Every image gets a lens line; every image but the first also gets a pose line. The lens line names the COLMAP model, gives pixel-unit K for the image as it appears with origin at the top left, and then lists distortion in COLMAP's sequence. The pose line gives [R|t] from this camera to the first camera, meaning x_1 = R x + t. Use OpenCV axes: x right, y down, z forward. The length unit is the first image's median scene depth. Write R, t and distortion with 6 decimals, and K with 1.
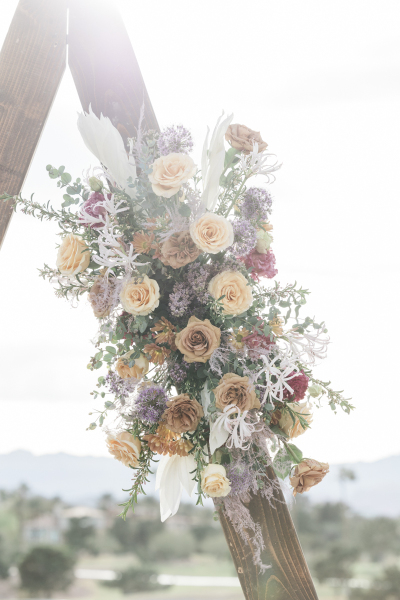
lens RADIAL K [[1903.0, 0, 200.0], [0, 1903.0, 300.0], [0, 0, 1]] dist [-0.049371, 0.185986]
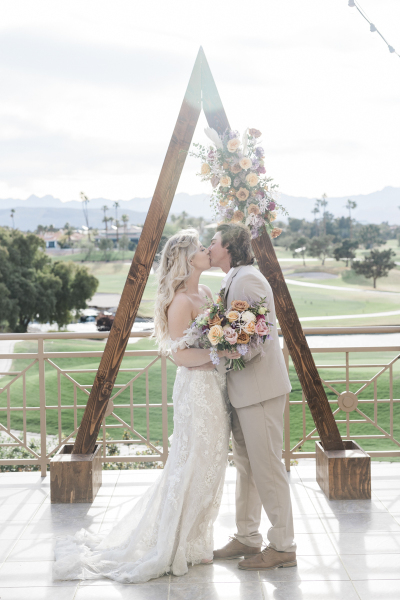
lens RADIAL K [[990.5, 0, 200.0], [0, 990.5, 300.0], [0, 0, 1]] dist [-0.001479, 0.000904]
pose [[0.996771, -0.018253, -0.078198, 0.058196], [0.032422, 0.982398, 0.183967, -0.121465], [0.073464, -0.185908, 0.979817, -0.788594]]
